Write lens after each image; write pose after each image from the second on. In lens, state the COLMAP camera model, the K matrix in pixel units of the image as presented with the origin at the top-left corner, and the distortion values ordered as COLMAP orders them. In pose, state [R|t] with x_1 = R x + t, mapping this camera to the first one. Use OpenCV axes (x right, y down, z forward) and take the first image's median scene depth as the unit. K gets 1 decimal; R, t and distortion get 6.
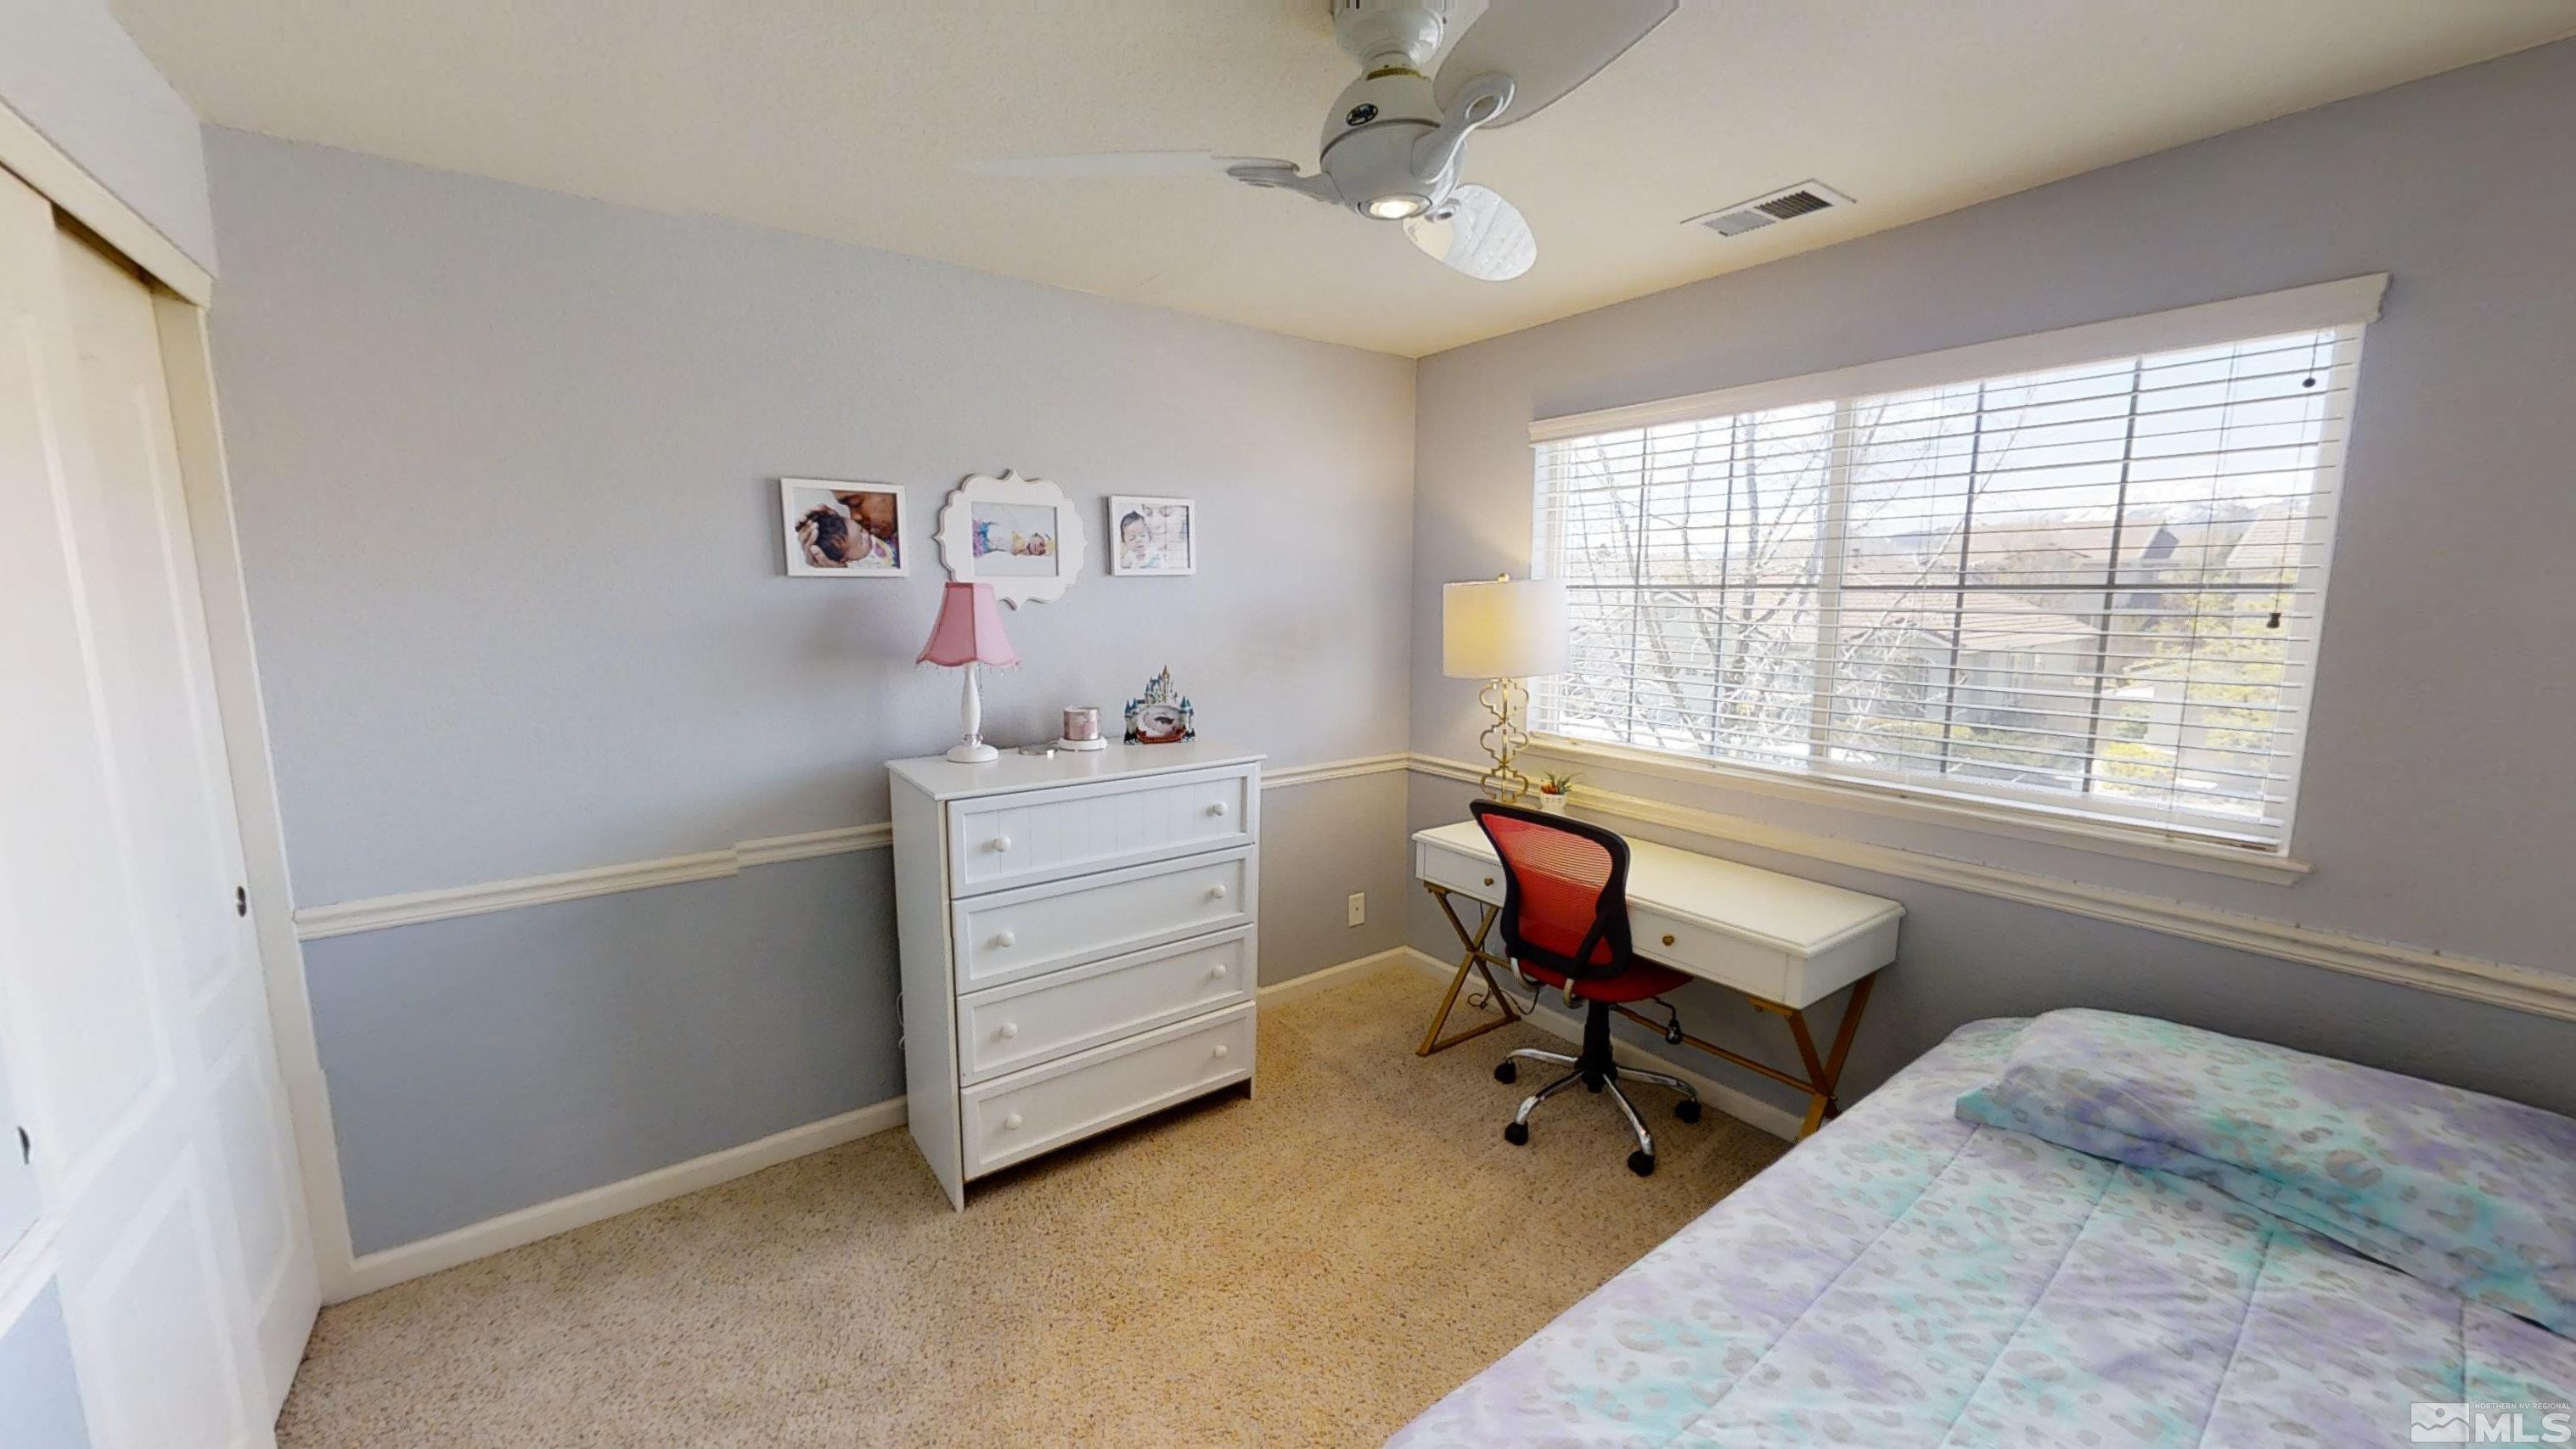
lens RADIAL K [[944.4, 0, 1279.4], [0, 944.4, 726.0], [0, 0, 1]] dist [-0.000833, -0.000001]
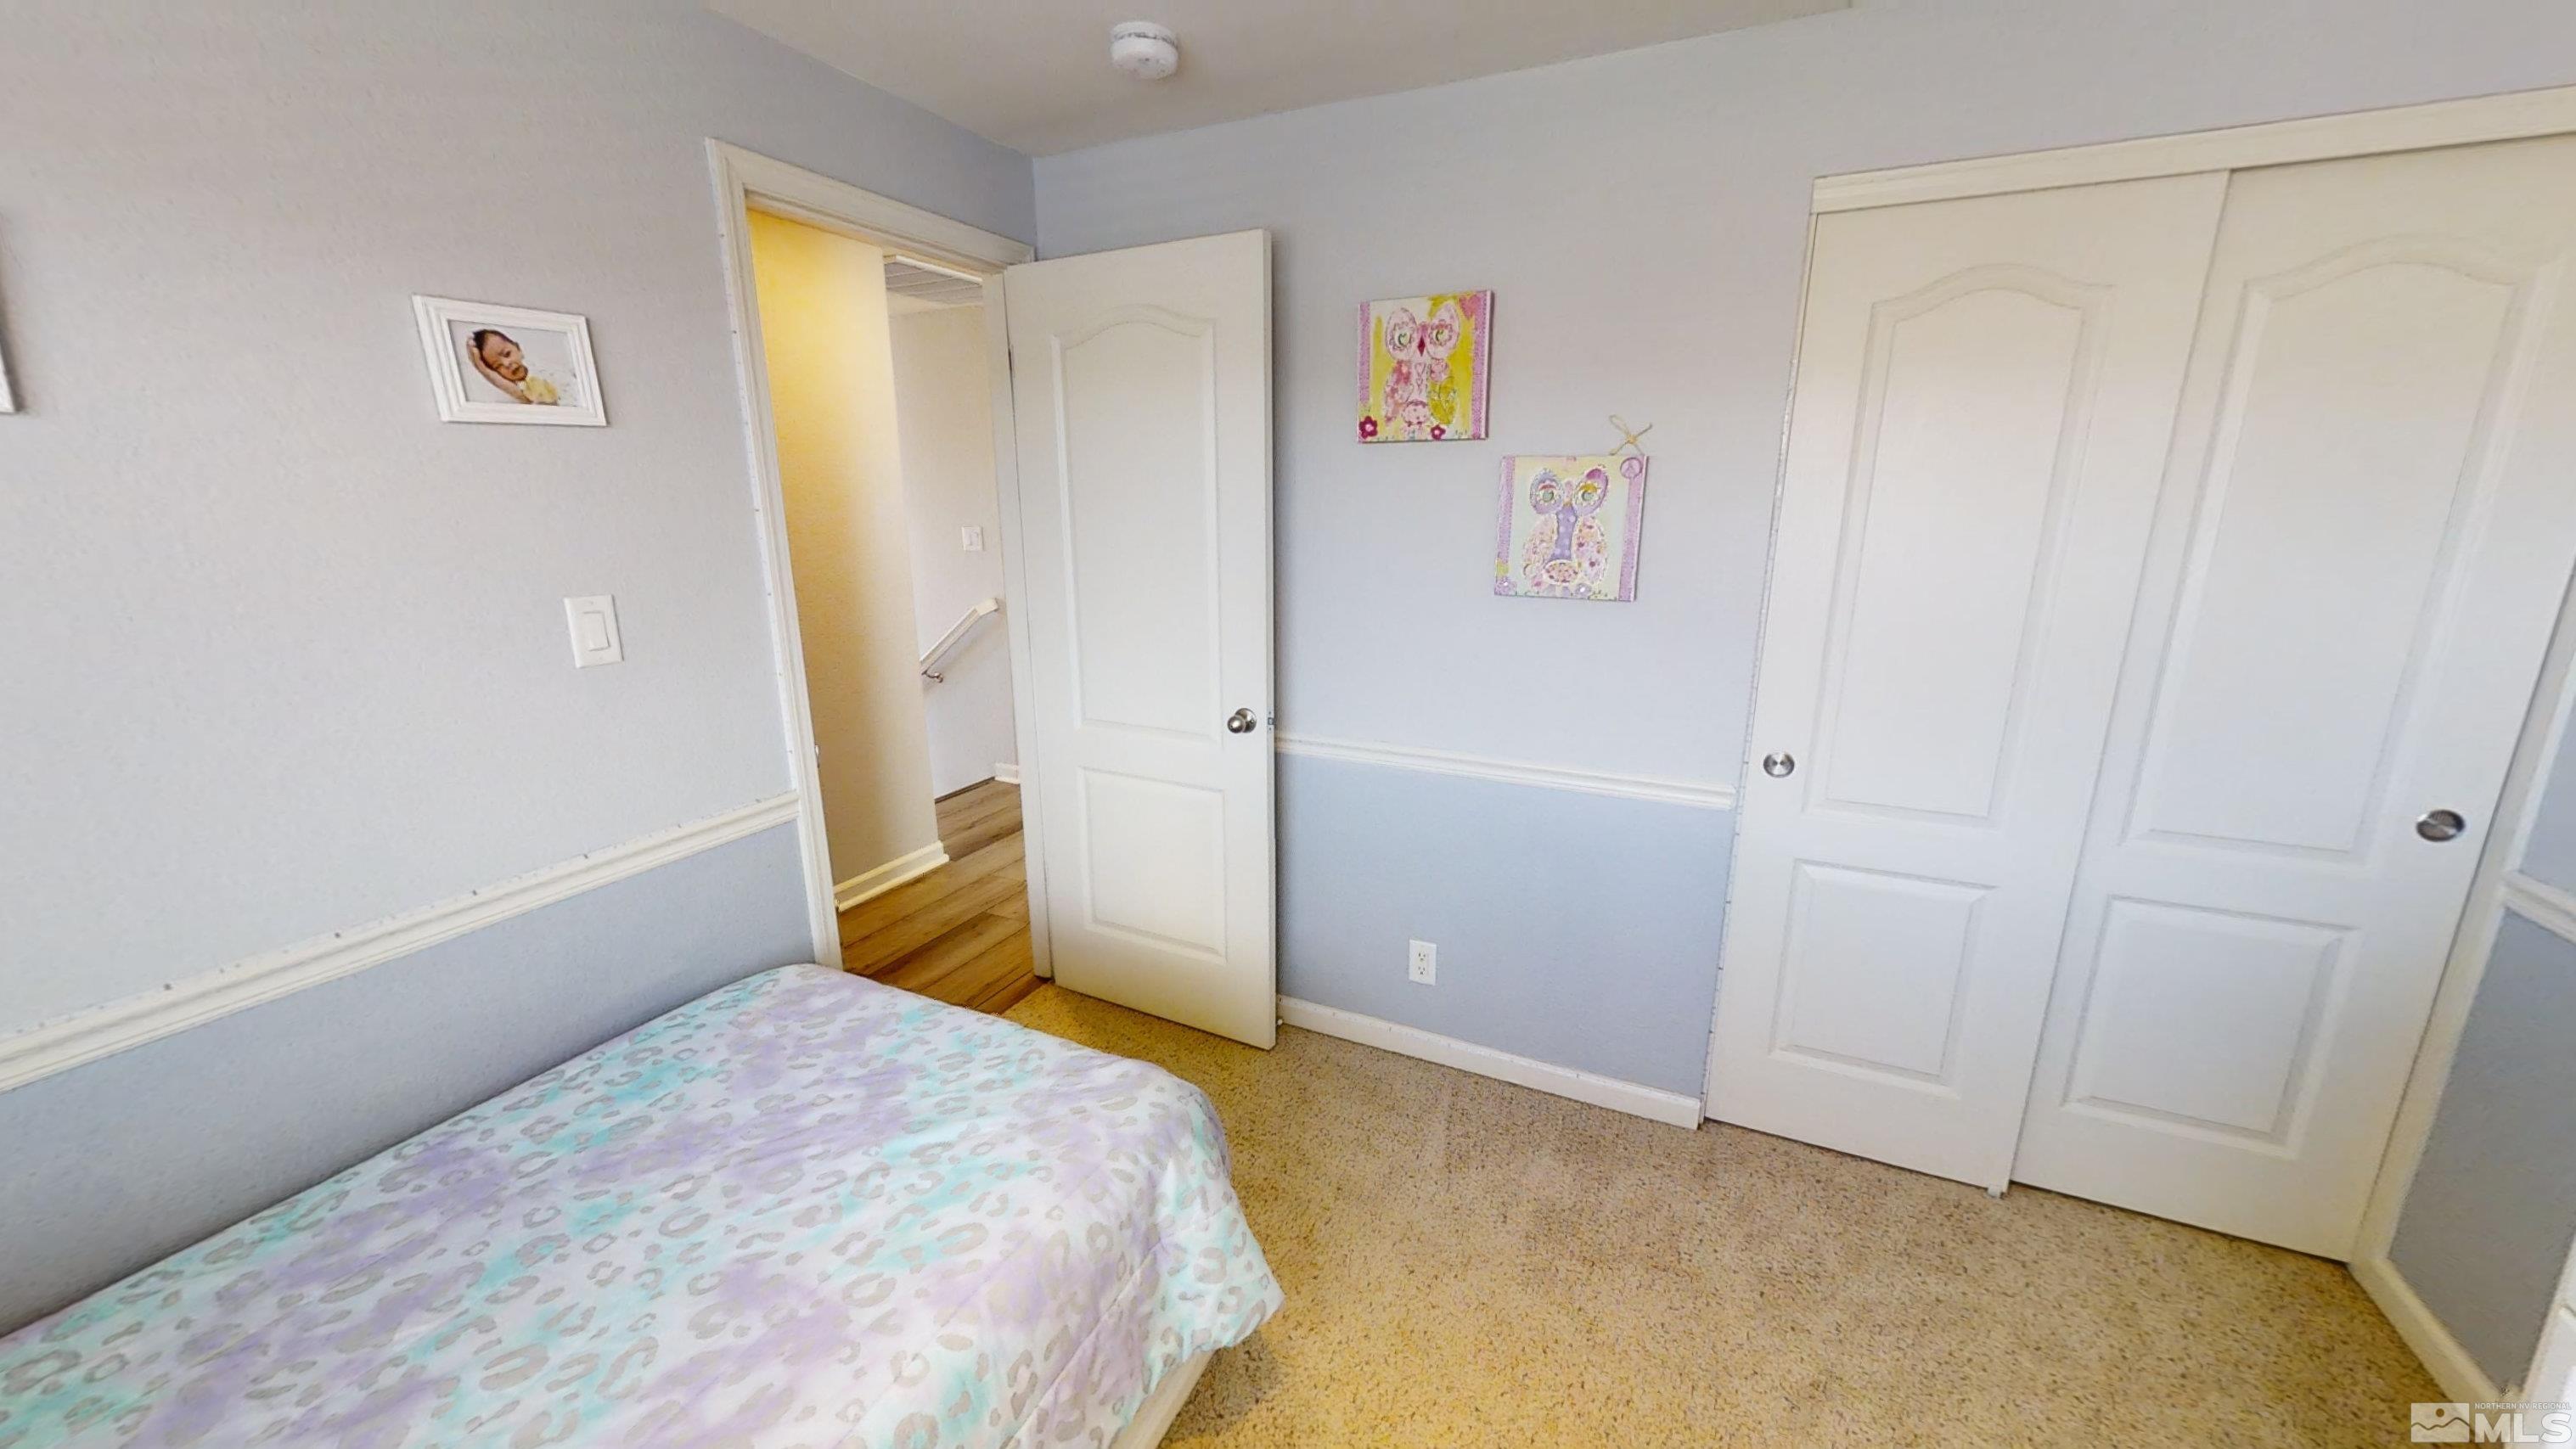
lens RADIAL K [[940.2, 0, 1278.8], [0, 940.2, 728.2], [0, 0, 1]] dist [0.000749, 0.000041]
pose [[-0.880873, 0.119632, -0.457986, 0.458667], [-0.063078, 0.929240, 0.364052, -0.246827], [0.469131, 0.349572, -0.810997, 1.714735]]
